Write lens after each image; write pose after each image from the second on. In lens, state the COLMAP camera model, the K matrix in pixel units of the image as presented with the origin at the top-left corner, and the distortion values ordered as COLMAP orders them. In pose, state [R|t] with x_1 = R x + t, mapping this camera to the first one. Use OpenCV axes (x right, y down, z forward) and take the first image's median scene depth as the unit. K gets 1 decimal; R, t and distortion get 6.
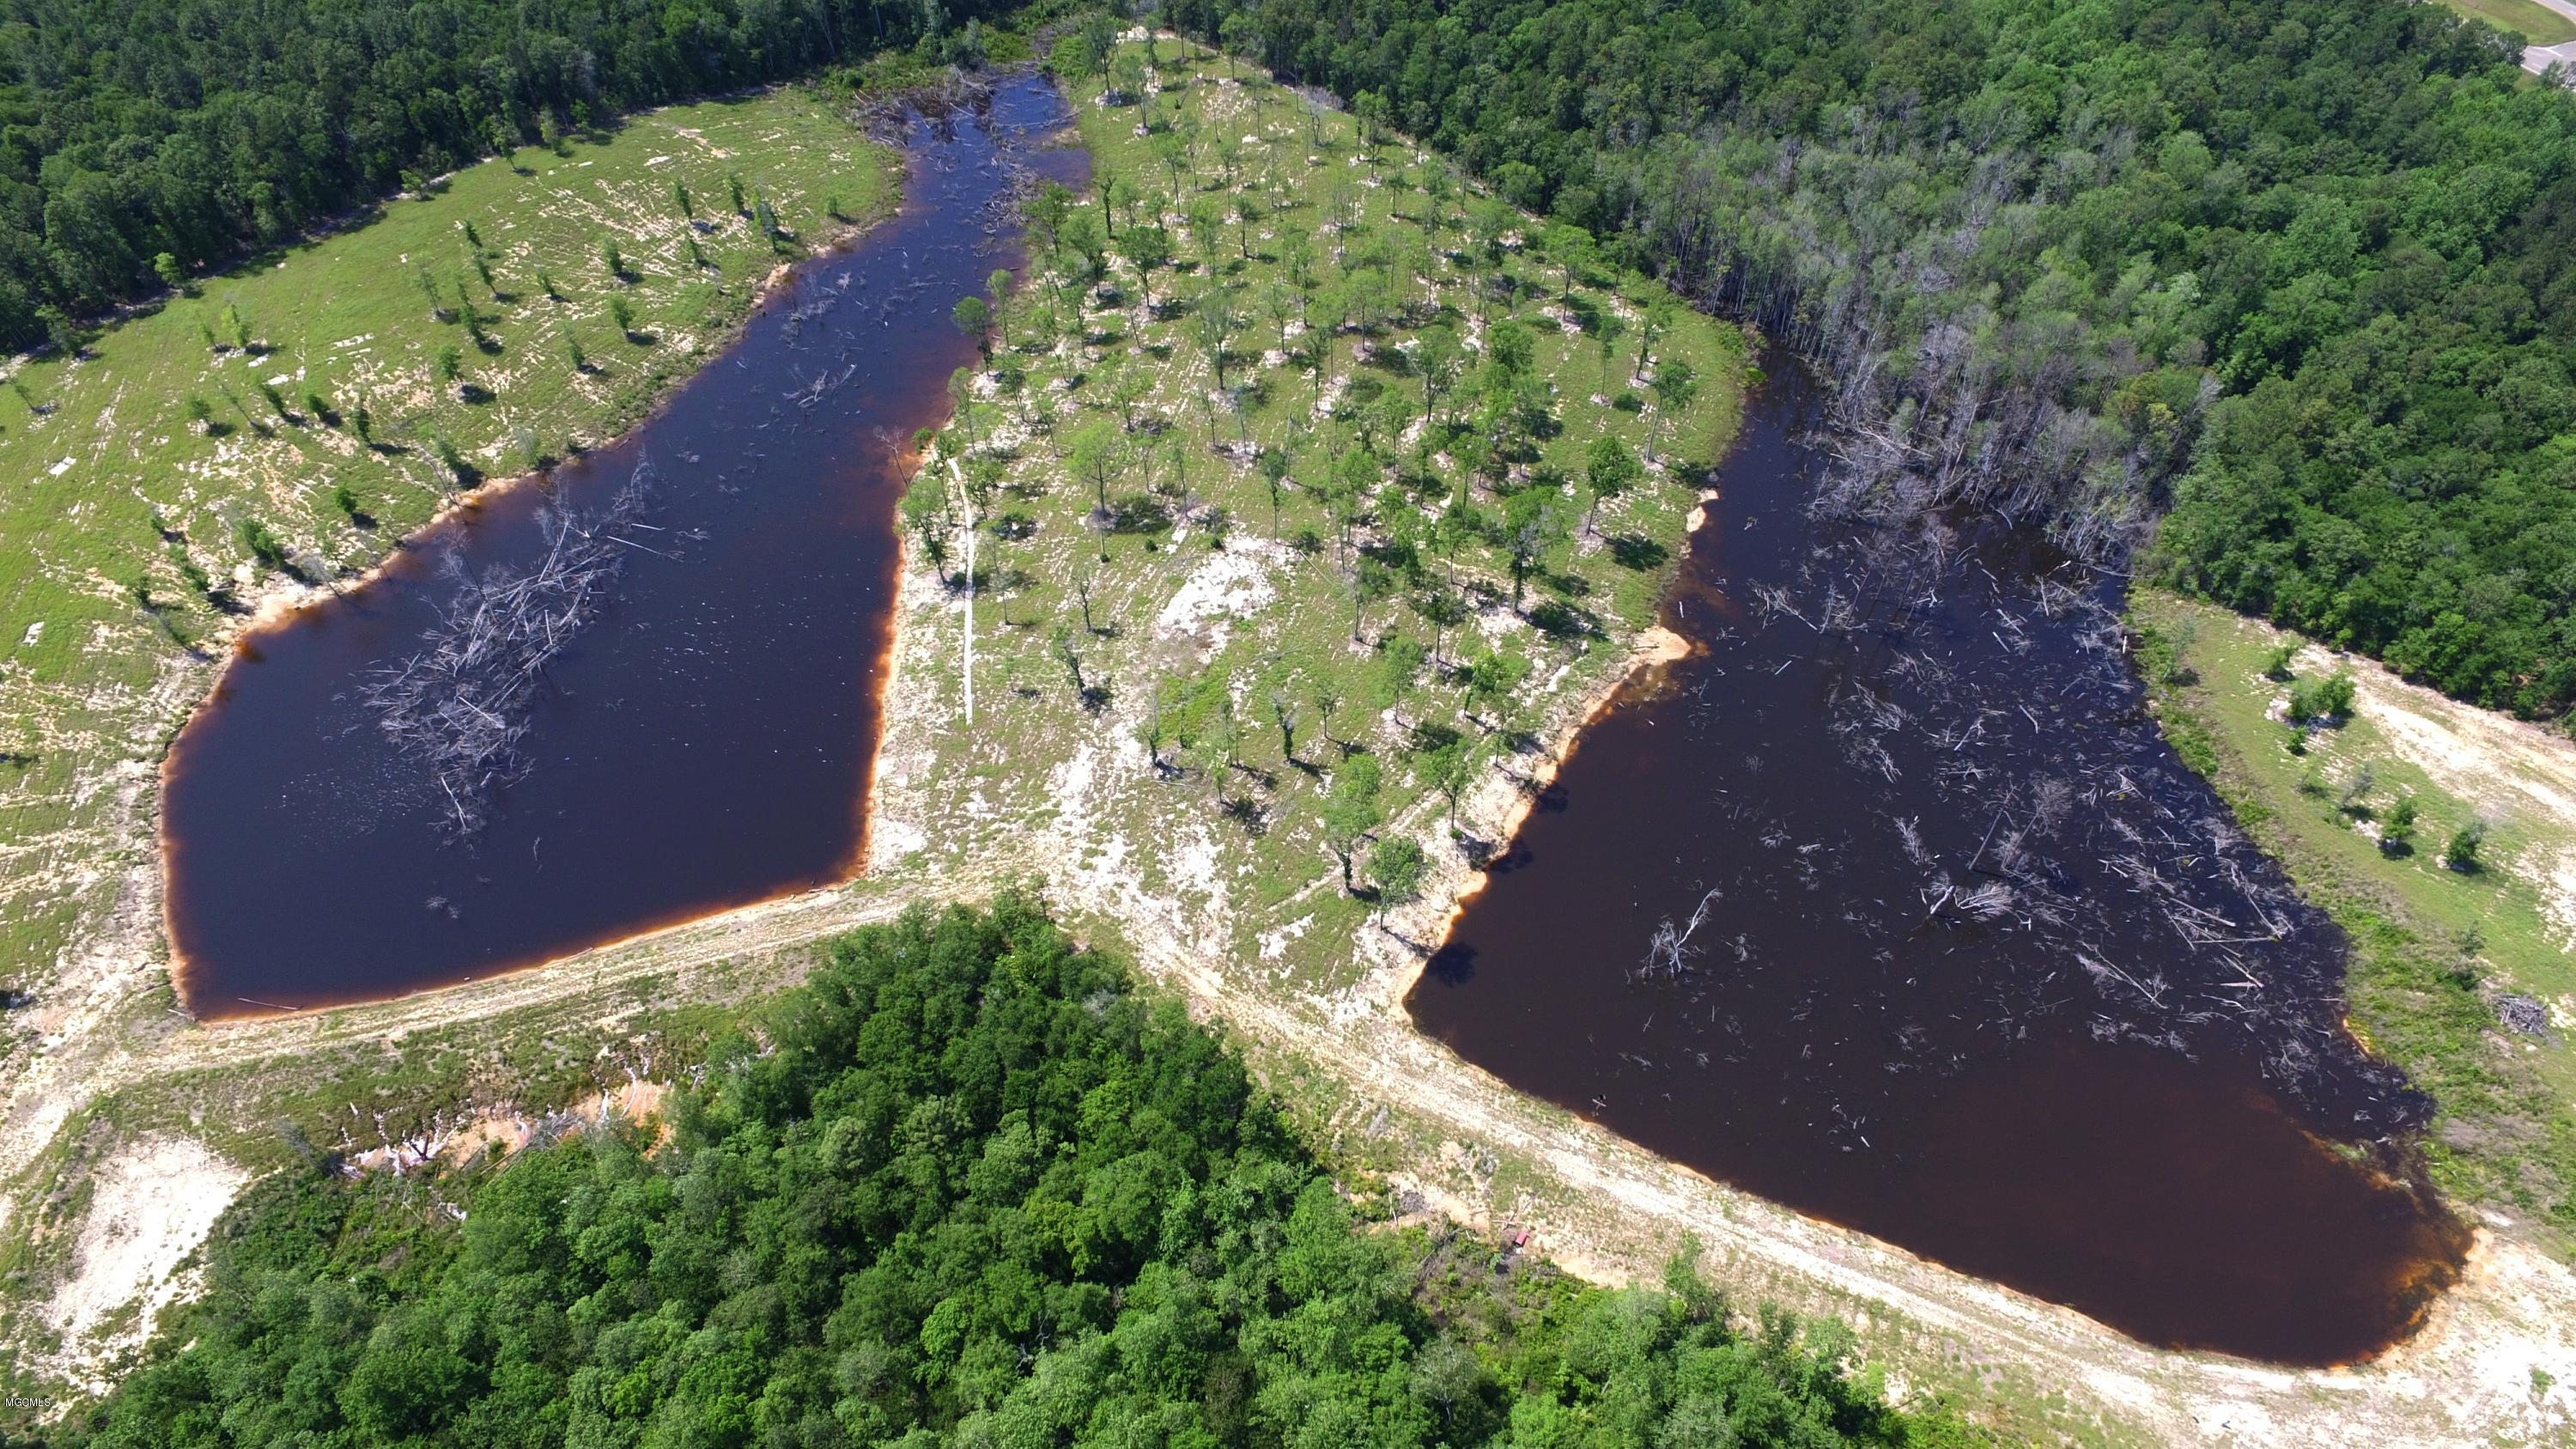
lens RADIAL K [[1492.9, 0, 1302.3], [0, 1492.9, 734.1], [0, 0, 1]] dist [-0.009546, 0.013699]
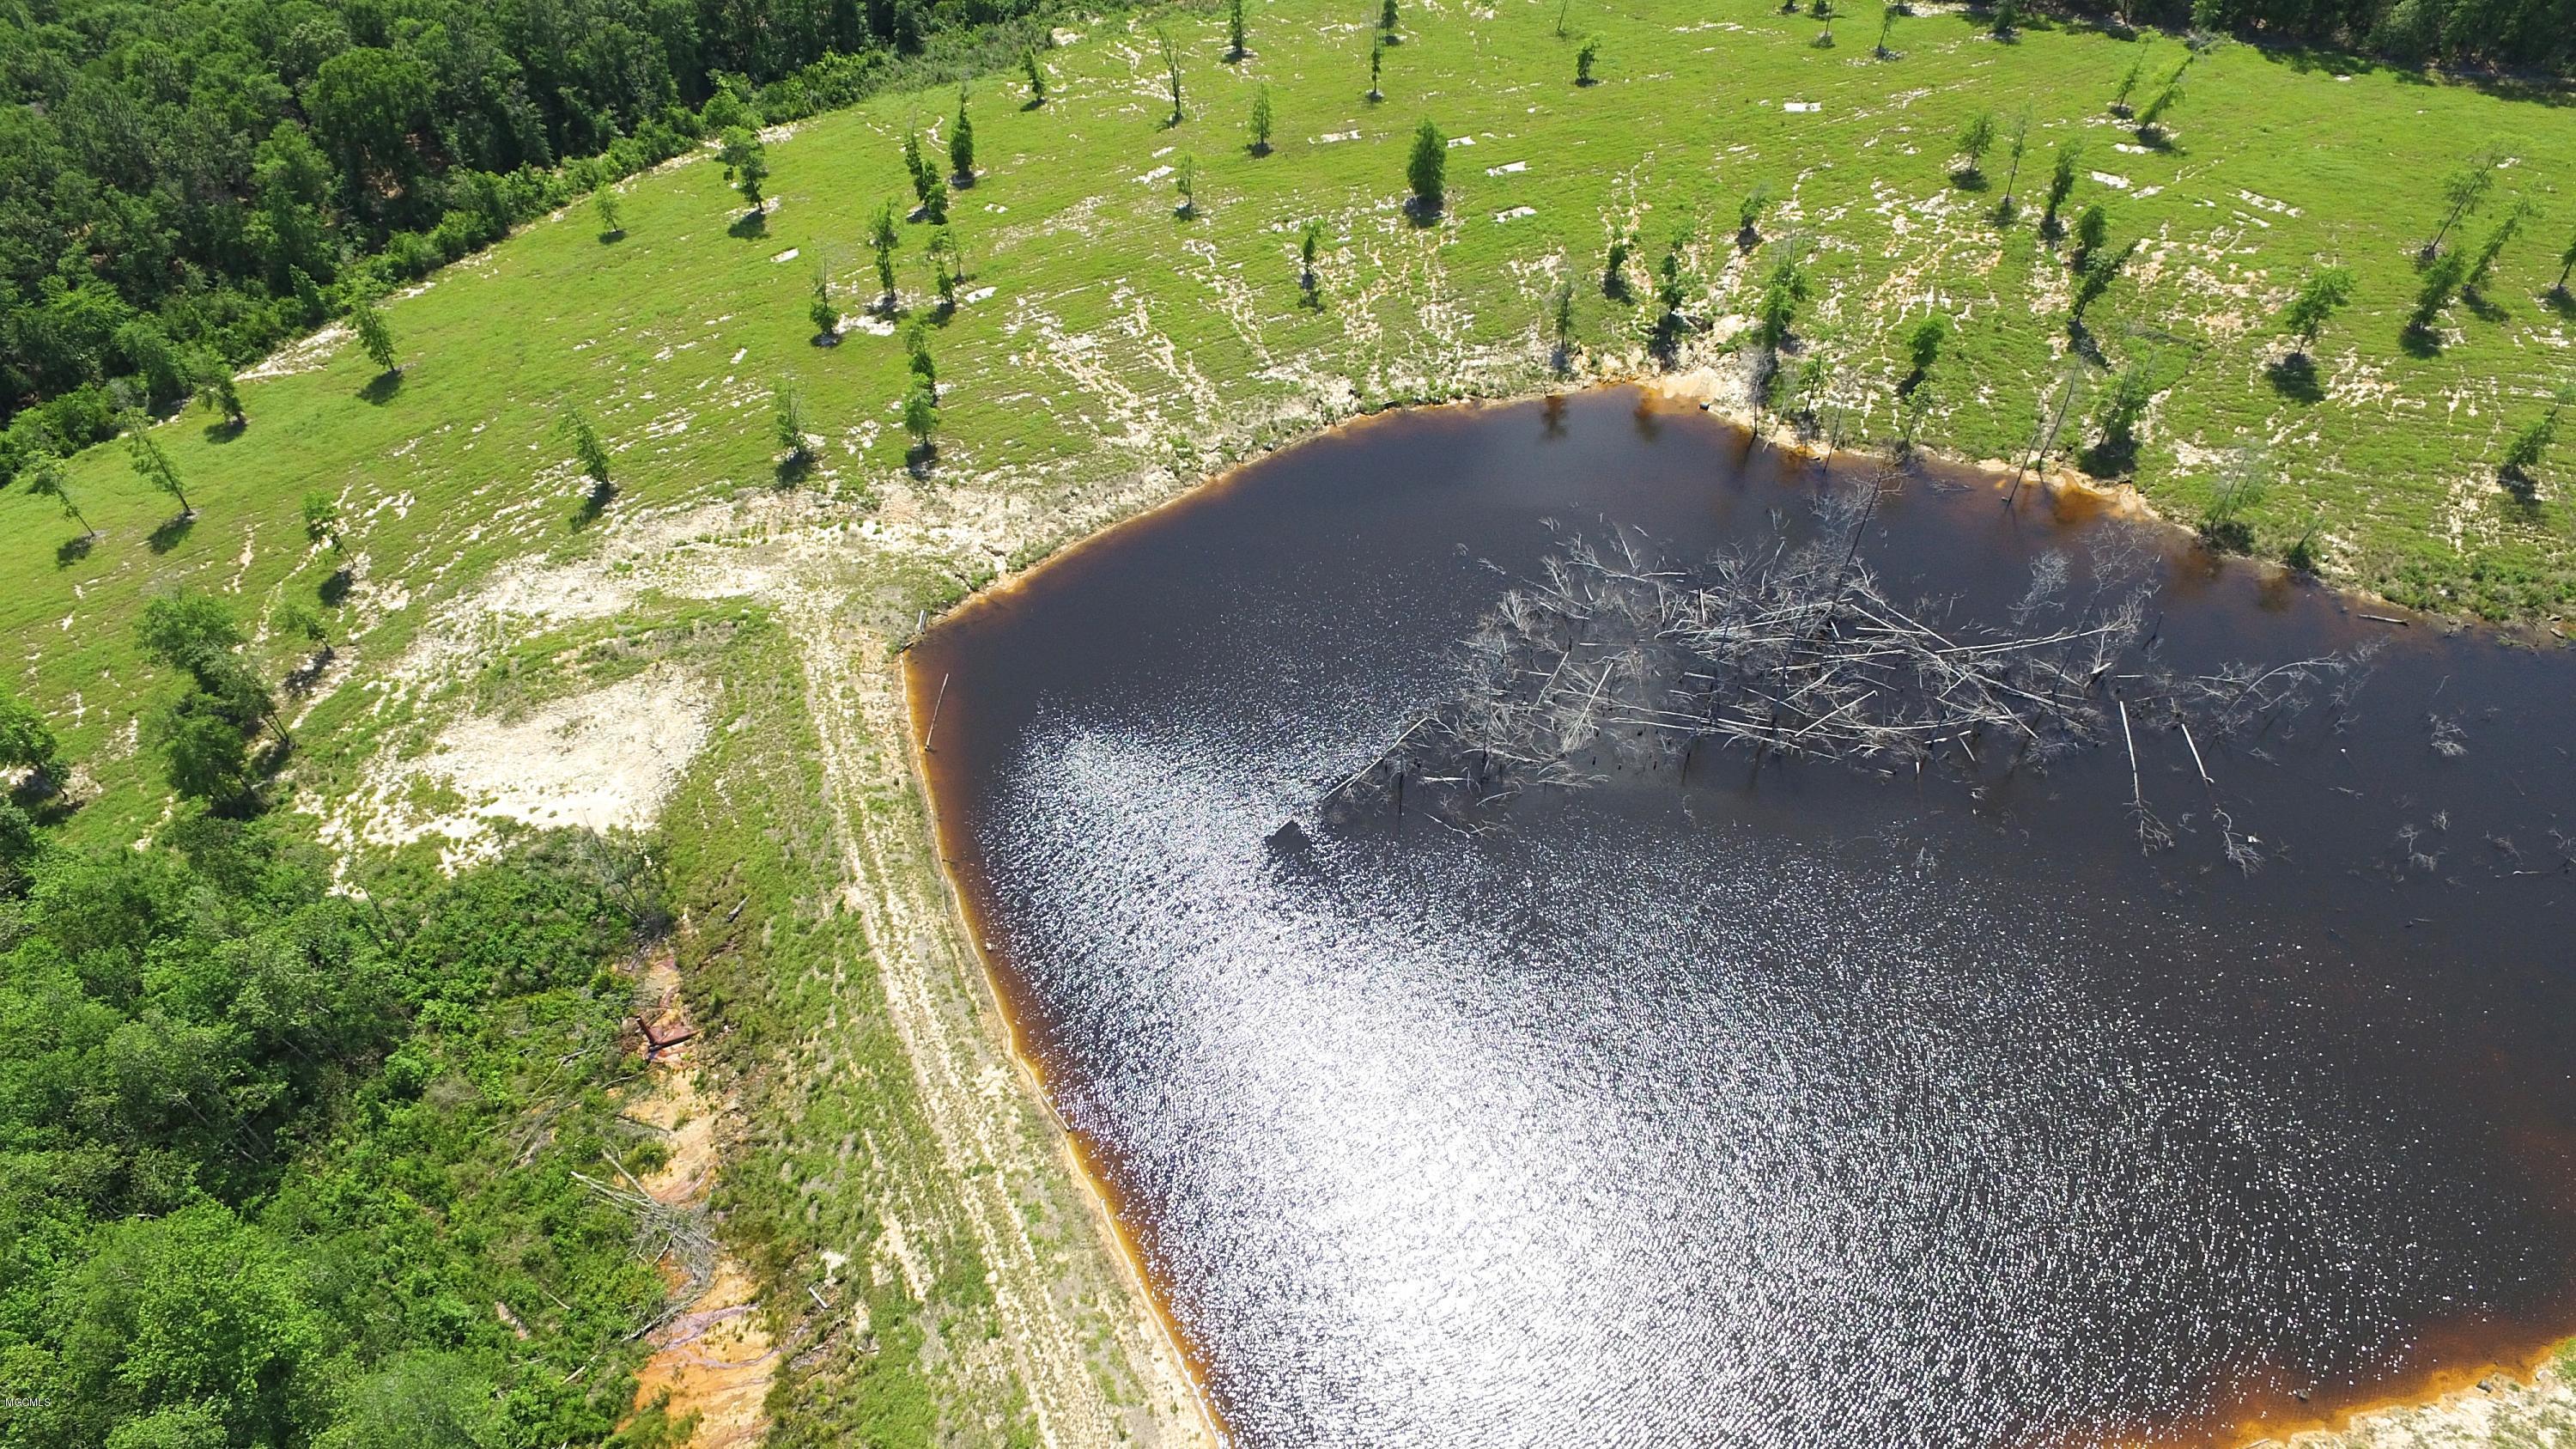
lens RADIAL K [[1492.9, 0, 1298.0], [0, 1492.9, 732.4], [0, 0, 1]] dist [-0.009546, 0.013699]
pose [[0.148407, 0.702965, -0.695569, -0.201949], [-0.718739, 0.559781, 0.412383, -0.152621], [0.679257, 0.438732, 0.588323, 0.638644]]
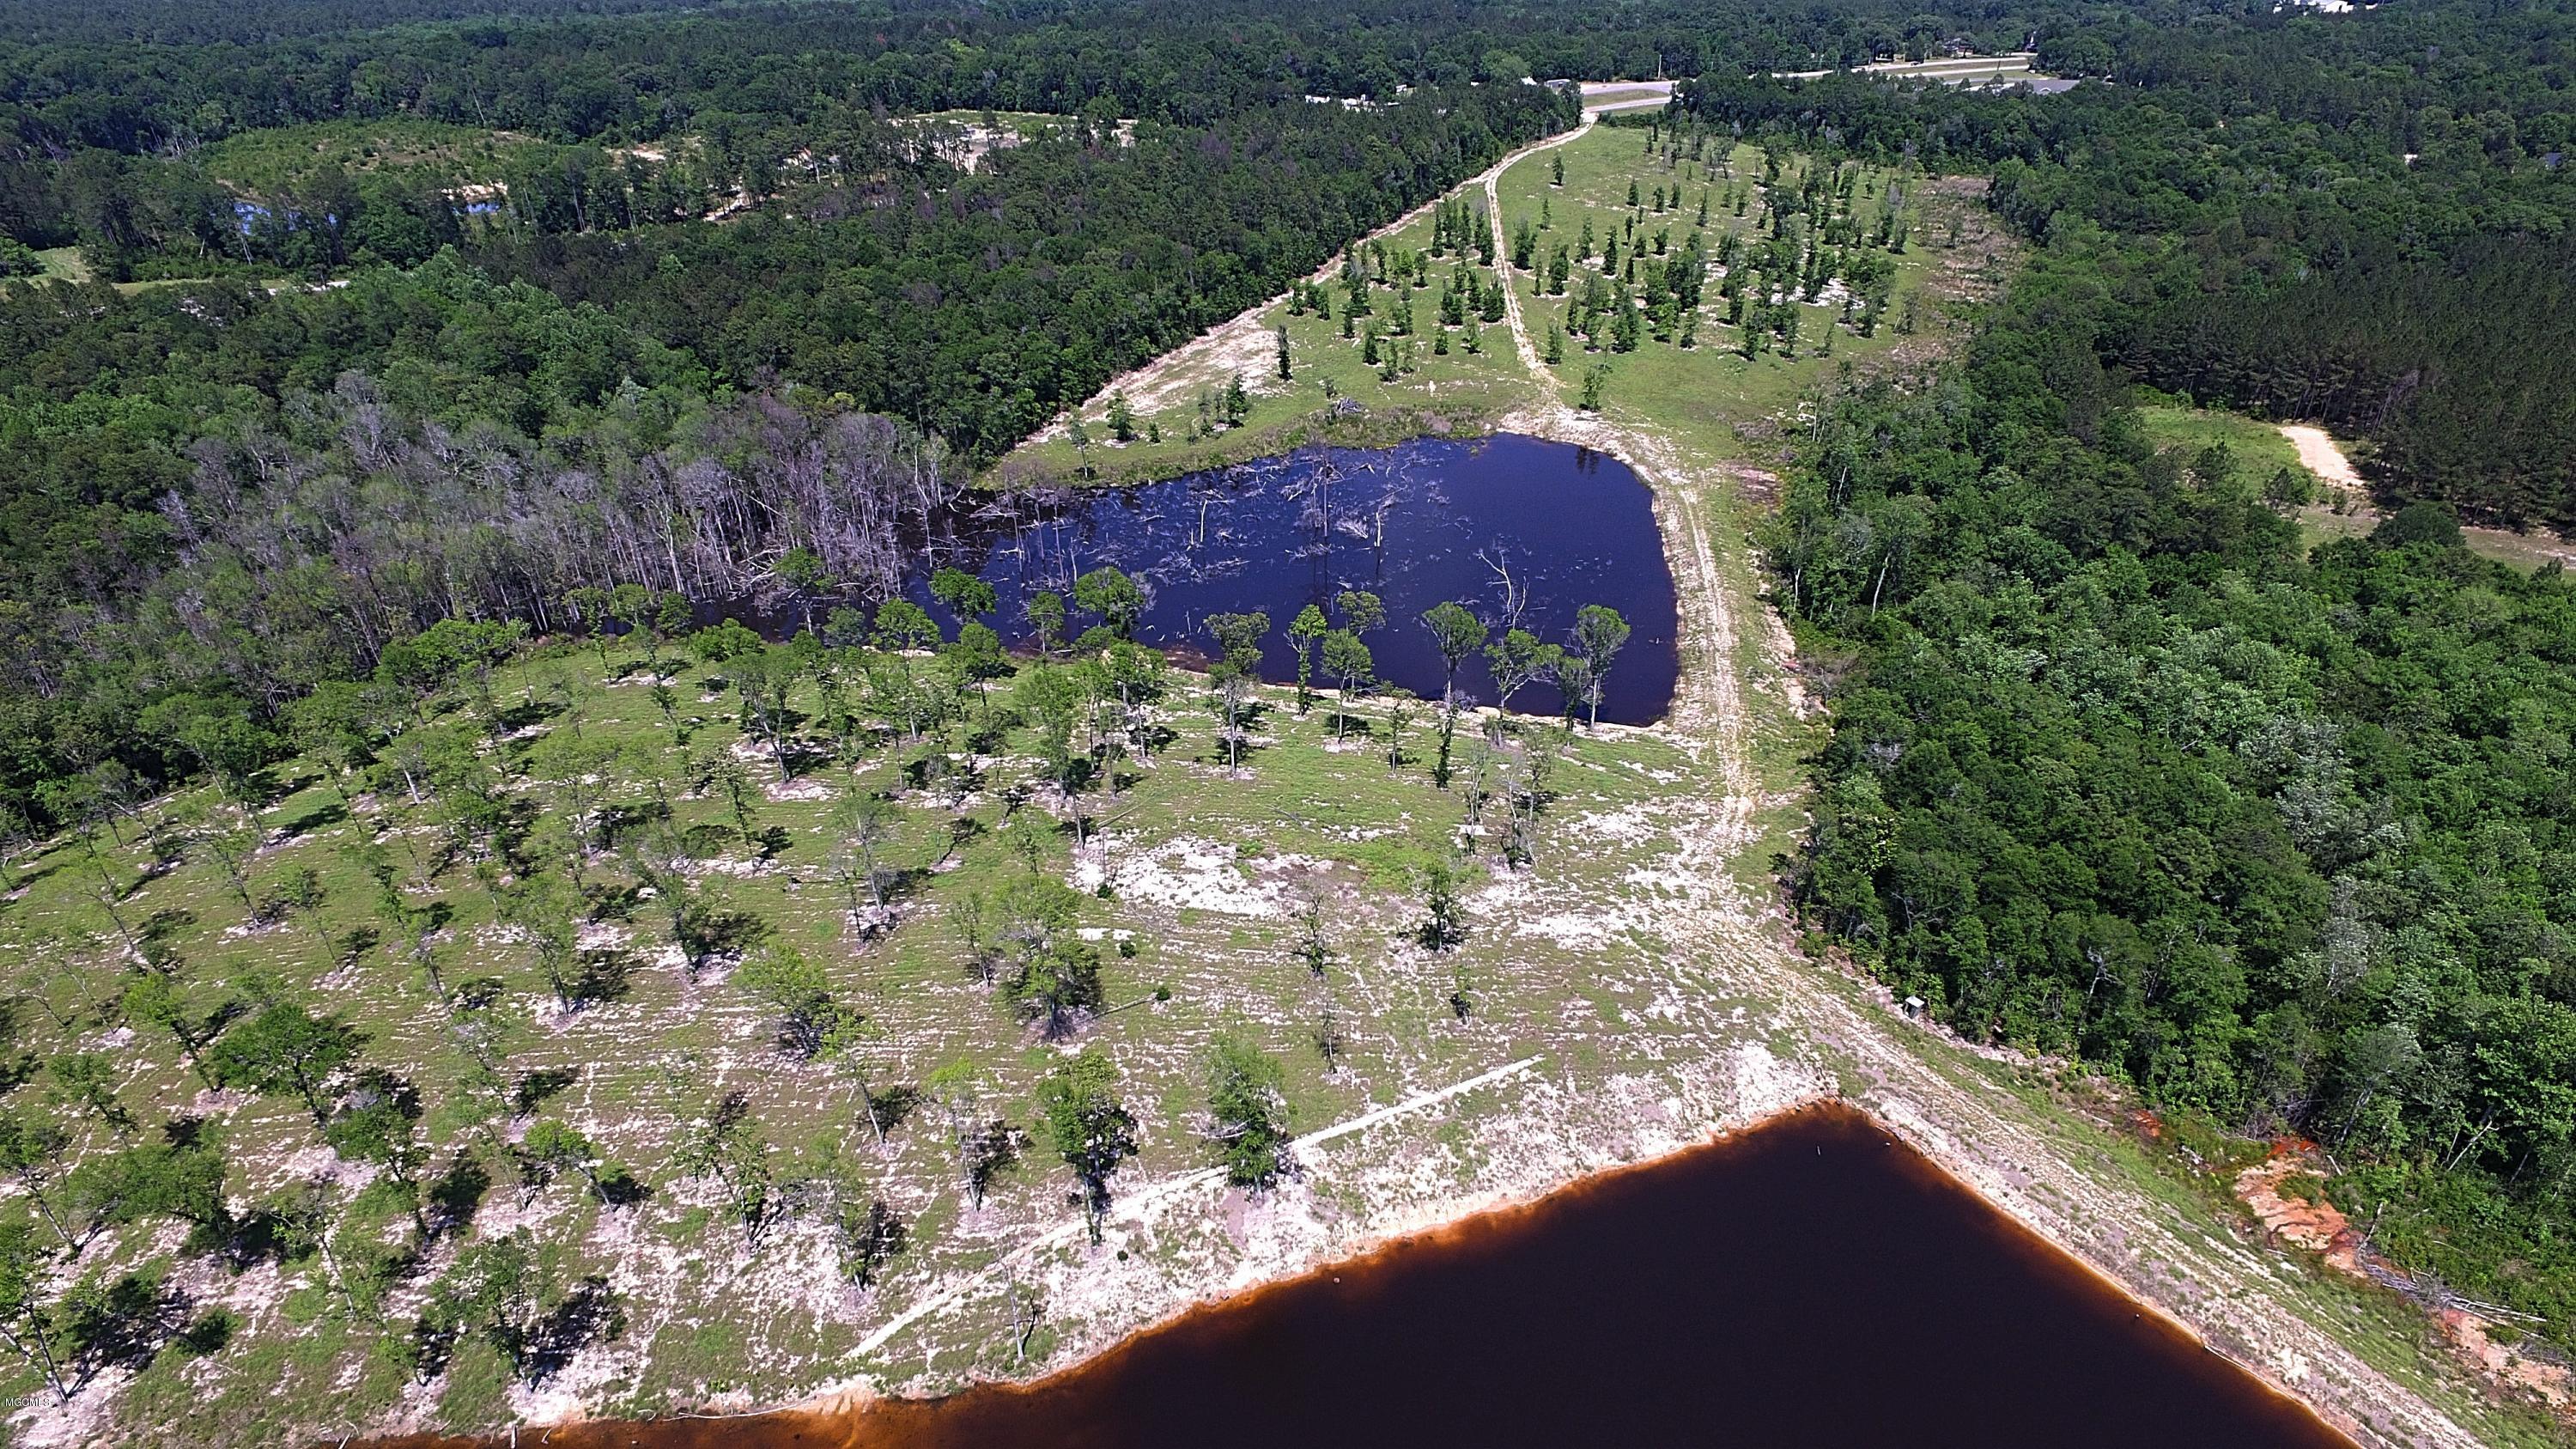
lens RADIAL K [[1492.9, 0, 1293.1], [0, 1492.9, 736.6], [0, 0, 1]] dist [-0.009546, 0.013699]
pose [[-0.273507, -0.492089, 0.826464, -0.671845], [0.724731, 0.459508, 0.513438, -0.493399], [-0.632424, 0.739392, 0.230954, 0.809844]]
